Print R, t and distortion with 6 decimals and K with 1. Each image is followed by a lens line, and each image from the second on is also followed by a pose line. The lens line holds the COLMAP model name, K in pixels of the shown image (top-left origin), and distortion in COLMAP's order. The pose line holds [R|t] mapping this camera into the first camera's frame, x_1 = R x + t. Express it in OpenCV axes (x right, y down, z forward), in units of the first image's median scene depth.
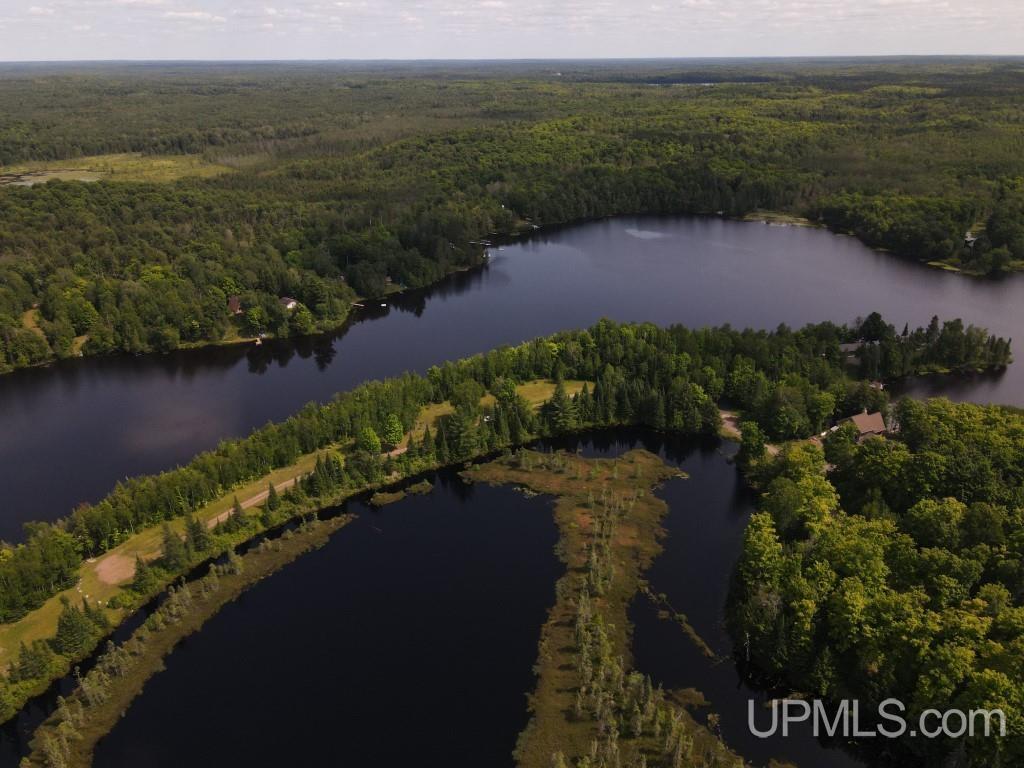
lens RADIAL K [[747.0, 0, 504.4], [0, 747.0, 378.5], [0, 0, 1]] dist [0.013450, 0.008650]
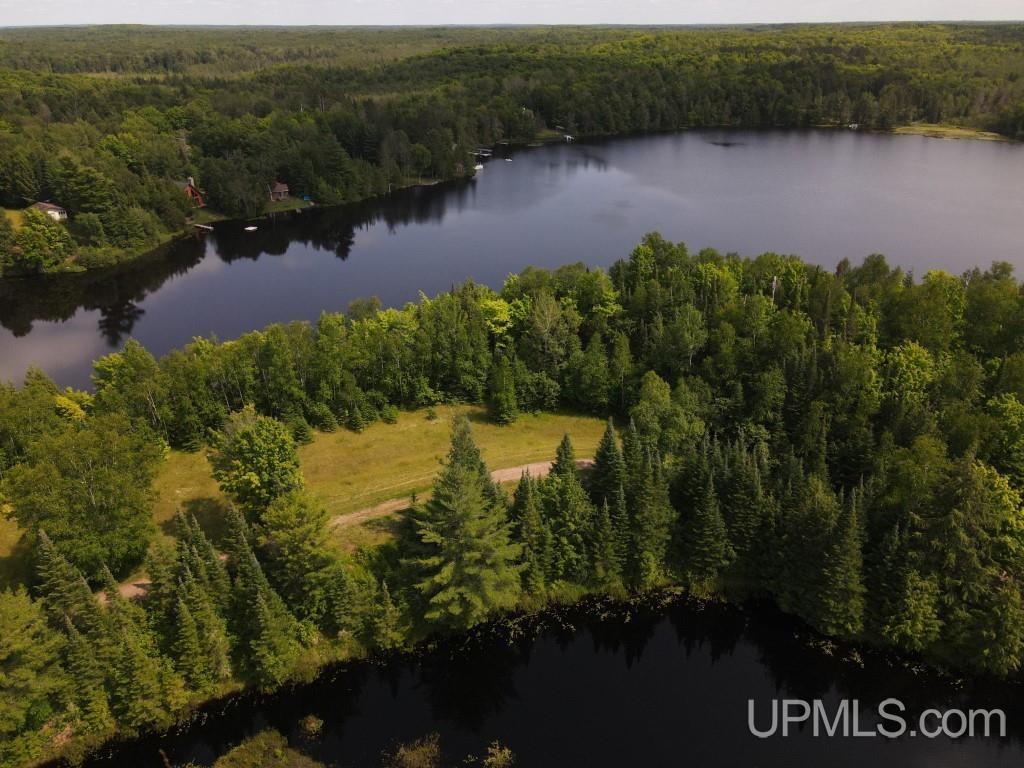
lens RADIAL K [[747.0, 0, 504.4], [0, 747.0, 378.5], [0, 0, 1]] dist [0.013450, 0.008650]
pose [[0.995560, 0.041535, -0.084475, 0.099935], [-0.038471, 0.998553, 0.037582, -0.024331], [0.085914, -0.034166, 0.995717, 0.660465]]
